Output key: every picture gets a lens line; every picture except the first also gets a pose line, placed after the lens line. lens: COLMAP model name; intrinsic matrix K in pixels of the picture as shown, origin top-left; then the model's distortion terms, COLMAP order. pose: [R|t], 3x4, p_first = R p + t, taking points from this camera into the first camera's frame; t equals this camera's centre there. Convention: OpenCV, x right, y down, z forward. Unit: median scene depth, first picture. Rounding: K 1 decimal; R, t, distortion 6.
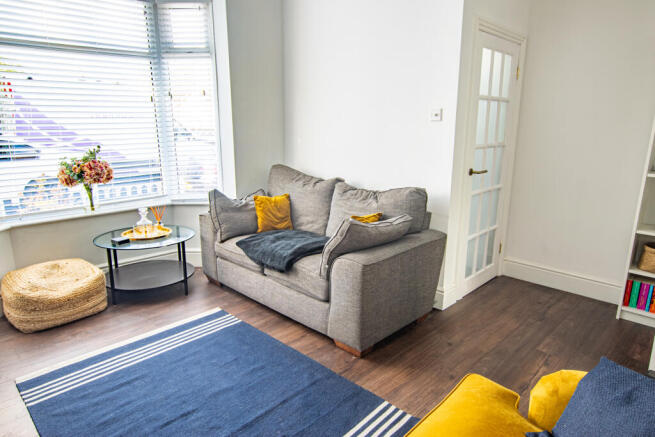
lens RADIAL K [[421.6, 0, 330.2], [0, 421.6, 216.0], [0, 0, 1]] dist [0.000975, 0.001625]
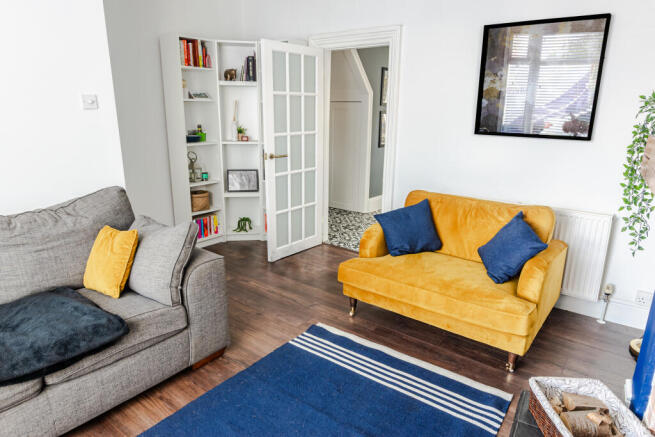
lens RADIAL K [[421.6, 0, 330.2], [0, 421.6, 216.0], [0, 0, 1]] dist [0.000975, 0.001625]
pose [[-0.111670, -0.254094, 0.960711, -0.711965], [0.214502, 0.937804, 0.272969, -0.155811], [-0.970319, 0.236557, -0.050221, 0.634313]]
